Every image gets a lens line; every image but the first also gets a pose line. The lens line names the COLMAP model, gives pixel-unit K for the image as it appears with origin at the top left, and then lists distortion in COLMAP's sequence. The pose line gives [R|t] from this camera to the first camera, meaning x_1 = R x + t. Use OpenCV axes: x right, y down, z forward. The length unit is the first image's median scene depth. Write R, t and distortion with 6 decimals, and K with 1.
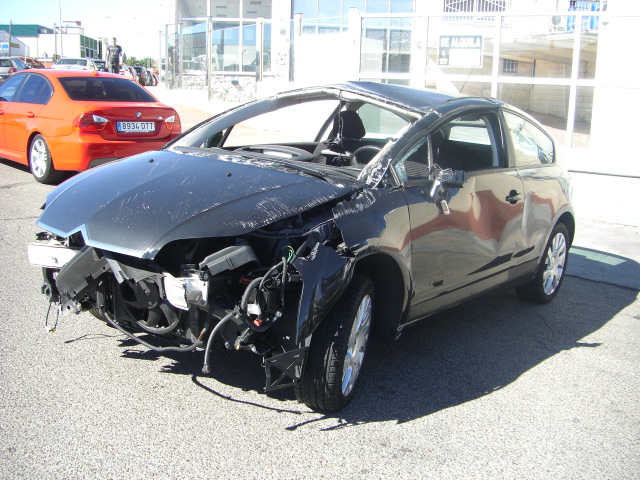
lens RADIAL K [[734.0, 0, 317.0], [0, 734.0, 244.4], [0, 0, 1]] dist [-0.139020, 0.000000]
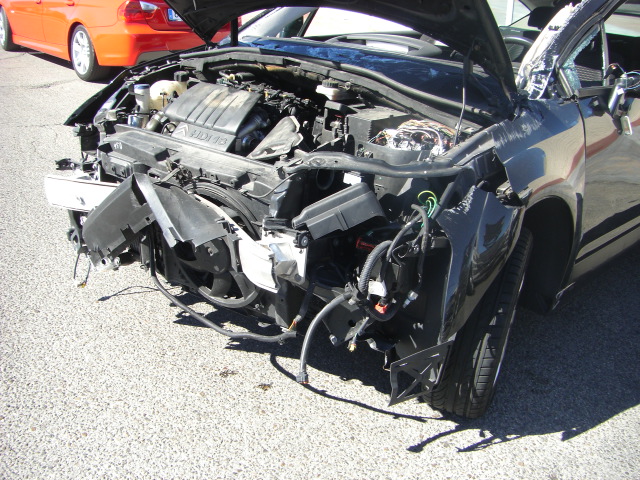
lens RADIAL K [[734.0, 0, 316.4], [0, 734.0, 247.8], [0, 0, 1]] dist [-0.139020, 0.000000]
pose [[0.997206, 0.015668, -0.073040, -0.076450], [-0.004646, 0.988872, 0.148697, -0.037435], [0.074557, -0.147942, 0.986182, 0.295964]]
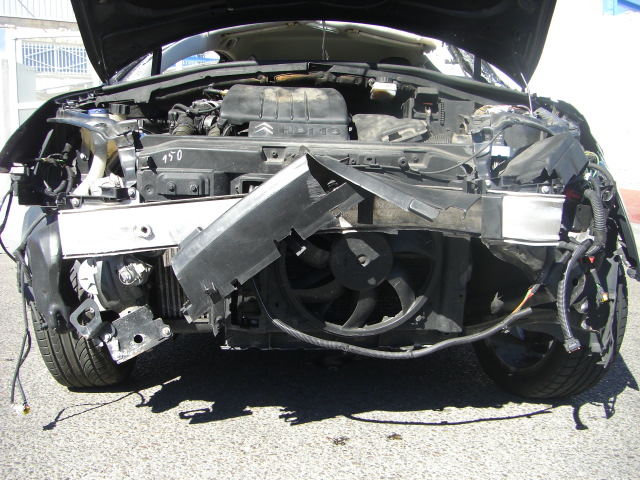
lens RADIAL K [[734.0, 0, 313.9], [0, 734.0, 244.7], [0, 0, 1]] dist [-0.139020, 0.000000]
pose [[0.805634, -0.112501, 0.581633, -0.533569], [0.169715, 0.984481, -0.044655, 0.067183], [-0.567583, 0.134688, 0.812224, 0.523262]]
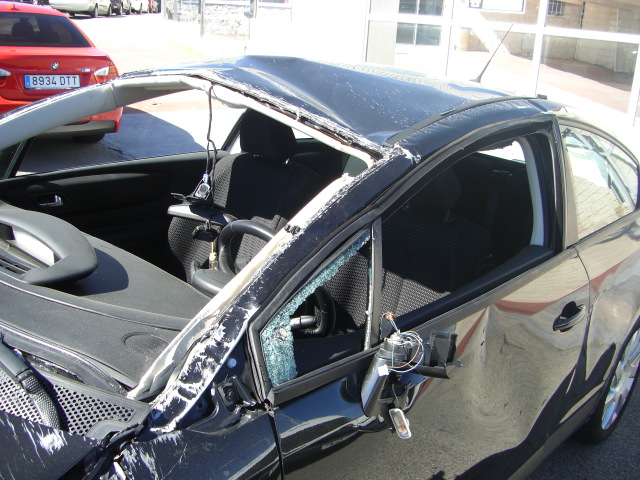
lens RADIAL K [[734.0, 0, 317.3], [0, 734.0, 237.7], [0, 0, 1]] dist [-0.139020, 0.000000]
pose [[0.998157, 0.047793, -0.037406, 0.149519], [-0.044524, 0.995485, 0.083829, -0.191088], [0.041243, -0.082009, 0.995778, 0.658907]]
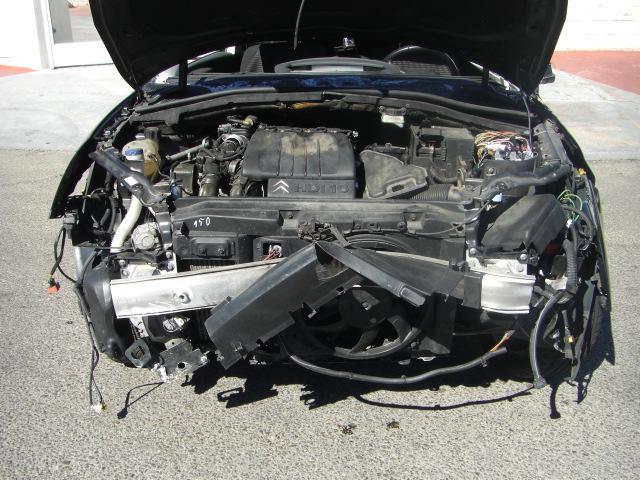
lens RADIAL K [[734.0, 0, 313.0], [0, 734.0, 251.5], [0, 0, 1]] dist [-0.139020, 0.000000]
pose [[0.833074, -0.252865, 0.491983, -0.533063], [0.176418, 0.964410, 0.196952, -0.106828], [-0.524276, -0.077281, 0.848035, 0.434739]]
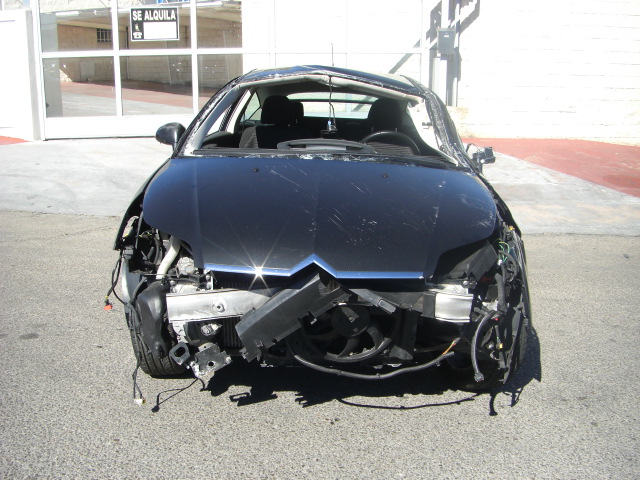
lens RADIAL K [[734.0, 0, 316.2], [0, 734.0, 250.7], [0, 0, 1]] dist [-0.139020, 0.000000]
pose [[0.805445, -0.178264, 0.565226, -0.690487], [0.148059, 0.983976, 0.099349, -0.100022], [-0.573879, 0.003667, 0.818932, 0.272976]]
